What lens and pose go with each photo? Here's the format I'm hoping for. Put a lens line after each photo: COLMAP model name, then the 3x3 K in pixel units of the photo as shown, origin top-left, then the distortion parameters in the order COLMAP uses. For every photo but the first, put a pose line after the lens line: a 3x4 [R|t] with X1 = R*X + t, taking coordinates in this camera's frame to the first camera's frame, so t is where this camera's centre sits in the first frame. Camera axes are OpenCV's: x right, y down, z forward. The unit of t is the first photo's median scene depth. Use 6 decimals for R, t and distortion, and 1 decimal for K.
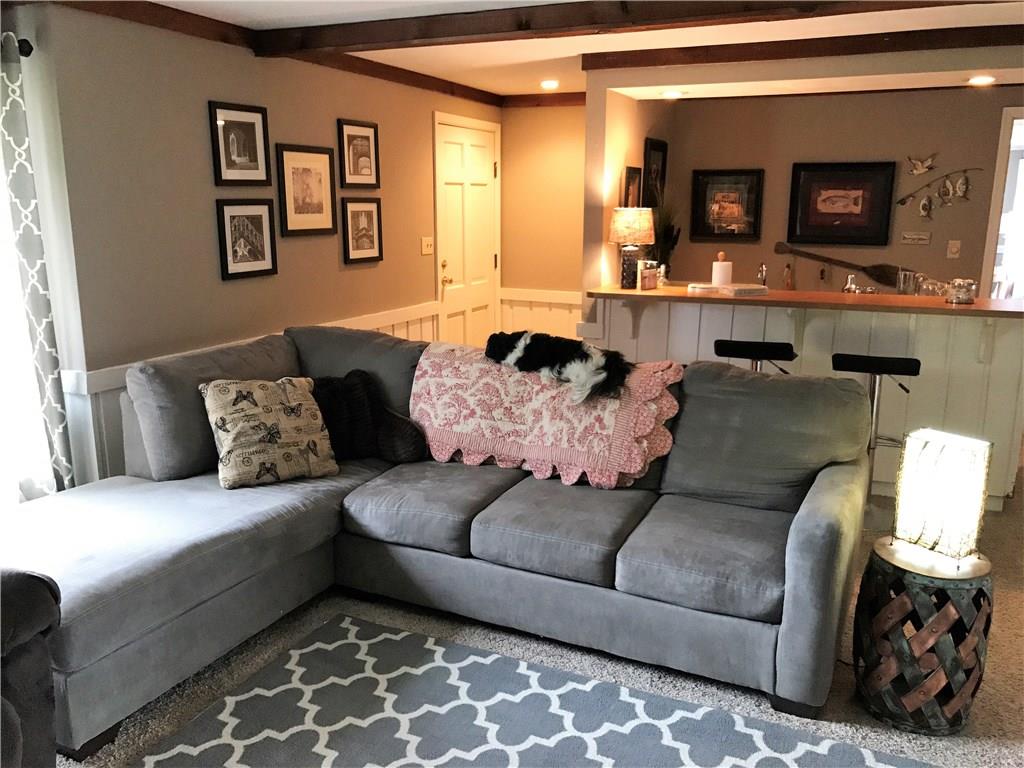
lens RADIAL K [[843.4, 0, 517.0], [0, 843.4, 389.8], [0, 0, 1]] dist [0.036611, -0.043842]
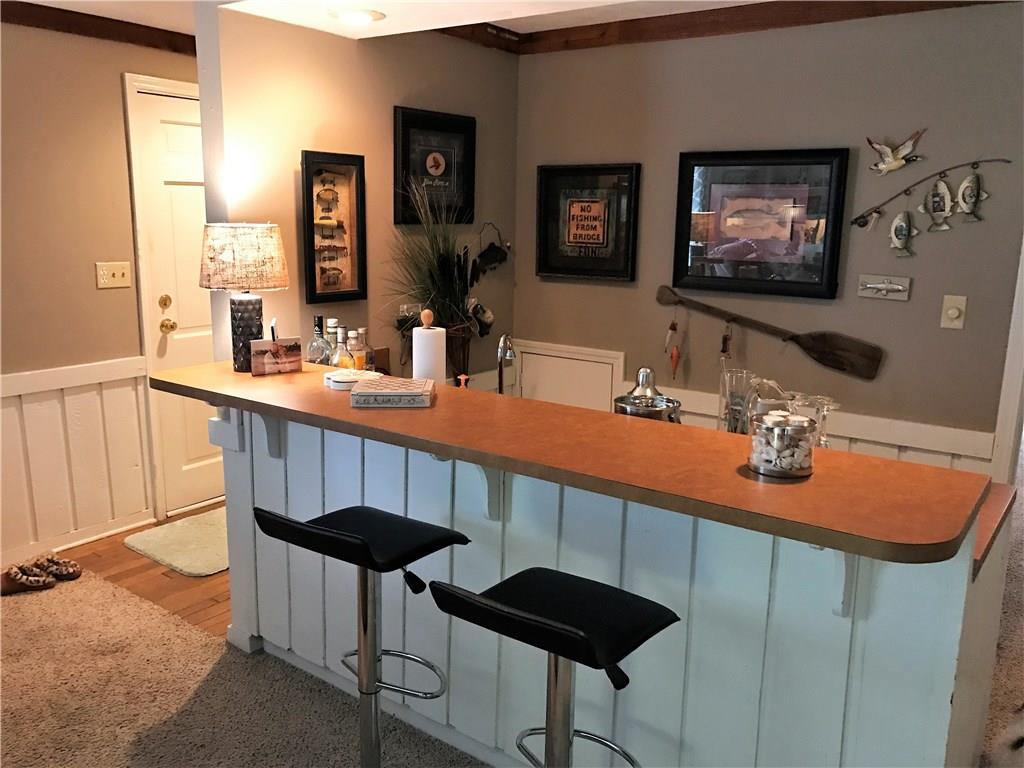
lens RADIAL K [[843.4, 0, 506.0], [0, 843.4, 380.7], [0, 0, 1]] dist [0.036611, -0.043842]
pose [[0.979543, 0.052019, -0.194393, 0.341899], [-0.057342, 0.998115, -0.021851, -0.093828], [0.192890, 0.032551, 0.980680, 0.422770]]
